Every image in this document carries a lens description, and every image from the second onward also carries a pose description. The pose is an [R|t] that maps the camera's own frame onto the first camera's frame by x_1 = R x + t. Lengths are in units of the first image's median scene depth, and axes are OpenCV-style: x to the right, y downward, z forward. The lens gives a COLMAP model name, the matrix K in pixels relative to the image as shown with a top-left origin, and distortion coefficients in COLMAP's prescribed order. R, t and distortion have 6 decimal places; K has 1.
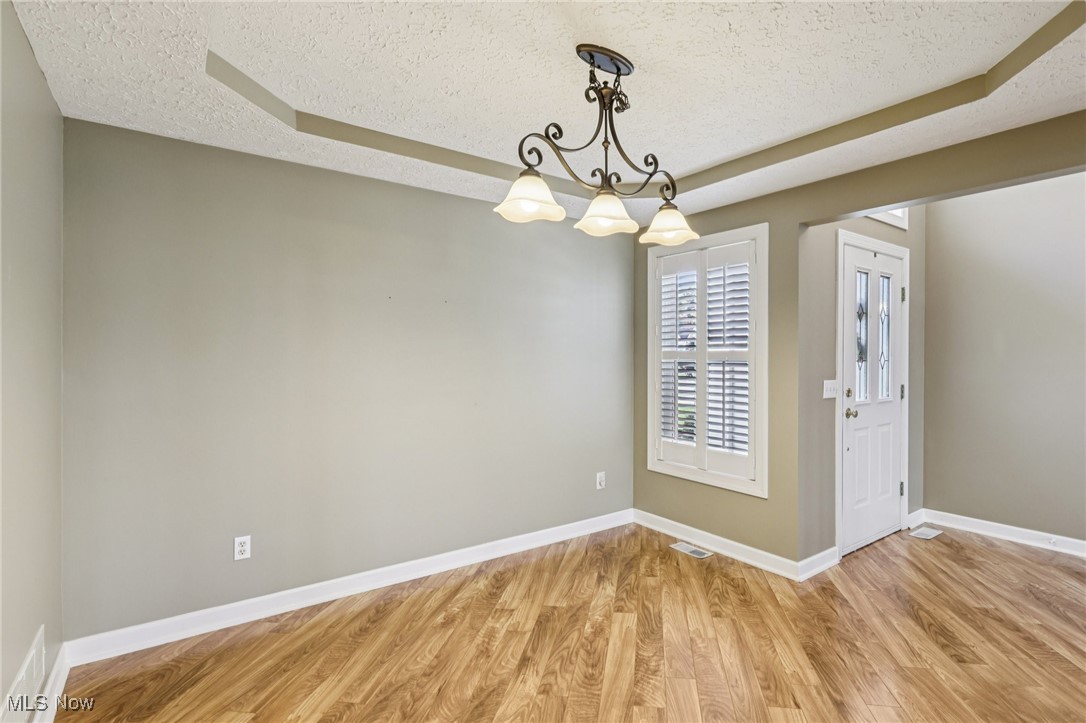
lens RADIAL K [[528.4, 0, 568.0], [0, 528.4, 348.6], [0, 0, 1]] dist [-0.004384, 0.001670]
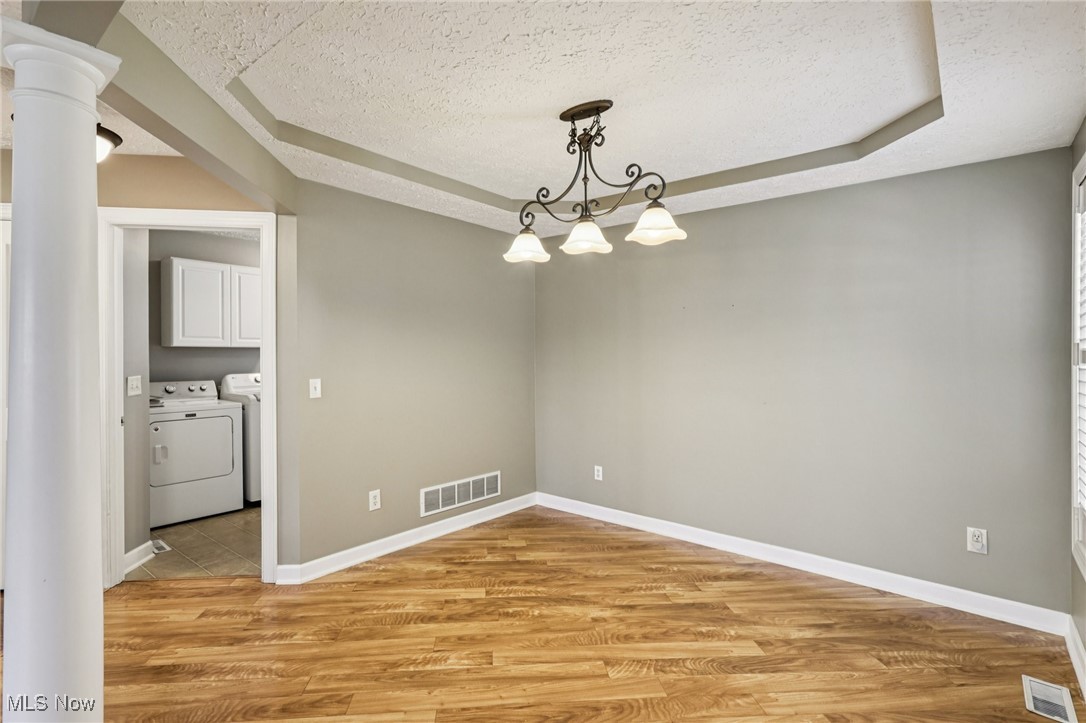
lens RADIAL K [[528.4, 0, 547.2], [0, 528.4, 354.1], [0, 0, 1]] dist [-0.004384, 0.001670]
pose [[0.230899, 0.003737, -0.972970, 0.947715], [0.007682, 0.999954, 0.005663, 0.002833], [0.972947, -0.008783, 0.230860, 0.489111]]
